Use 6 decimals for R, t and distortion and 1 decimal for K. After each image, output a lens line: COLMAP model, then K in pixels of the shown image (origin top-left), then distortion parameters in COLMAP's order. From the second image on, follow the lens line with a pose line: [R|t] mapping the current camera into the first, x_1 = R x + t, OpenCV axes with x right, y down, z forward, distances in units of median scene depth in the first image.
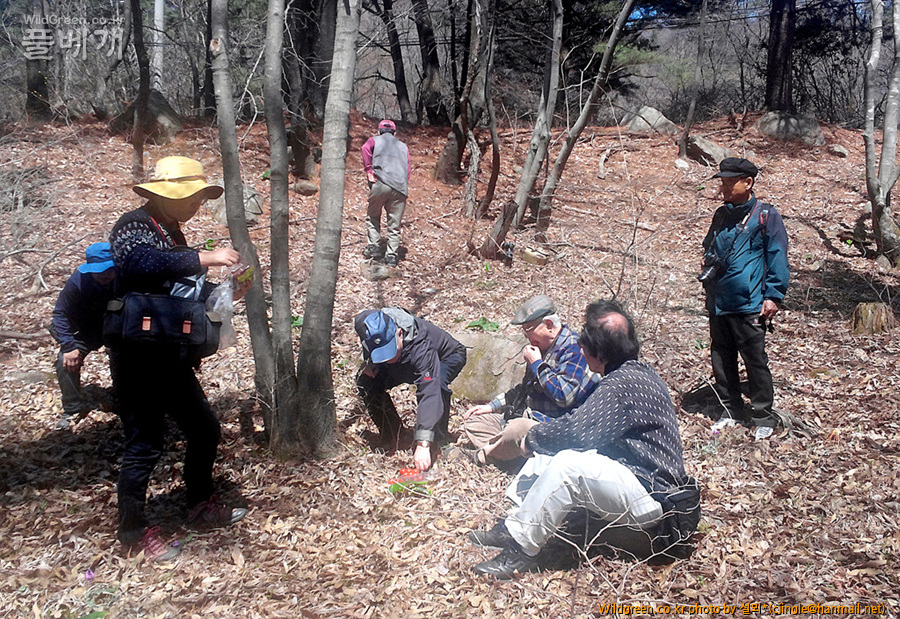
lens RADIAL K [[915.1, 0, 450.0], [0, 915.1, 309.5], [0, 0, 1]] dist [0.062124, -0.087518]
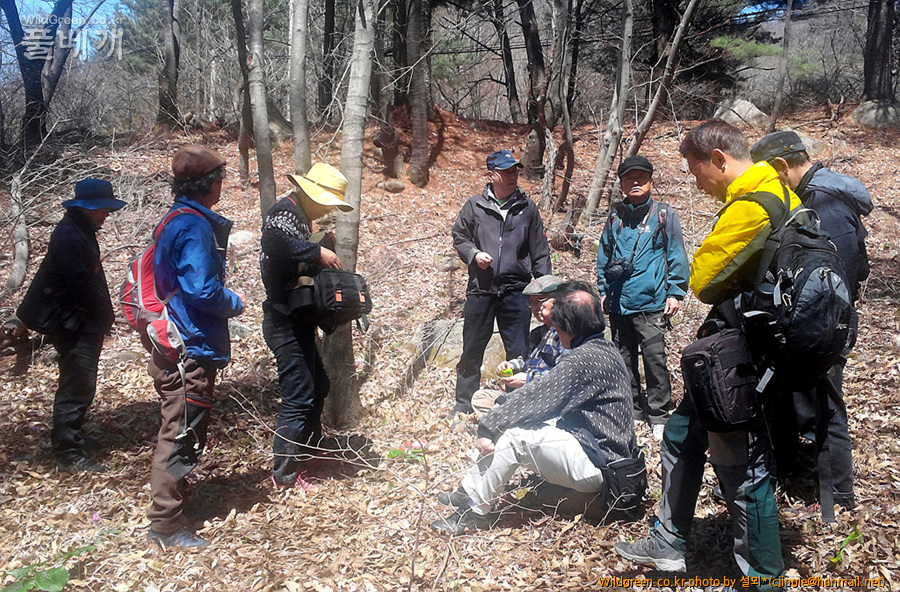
lens RADIAL K [[879.5, 0, 450.0], [0, 879.5, 296.0], [0, 0, 1]] dist [0.040342, -0.017130]
pose [[0.991291, -0.001480, -0.131685, 0.101039], [0.000625, 0.999978, -0.006531, 0.007231], [0.131692, 0.006392, 0.991270, -0.028723]]
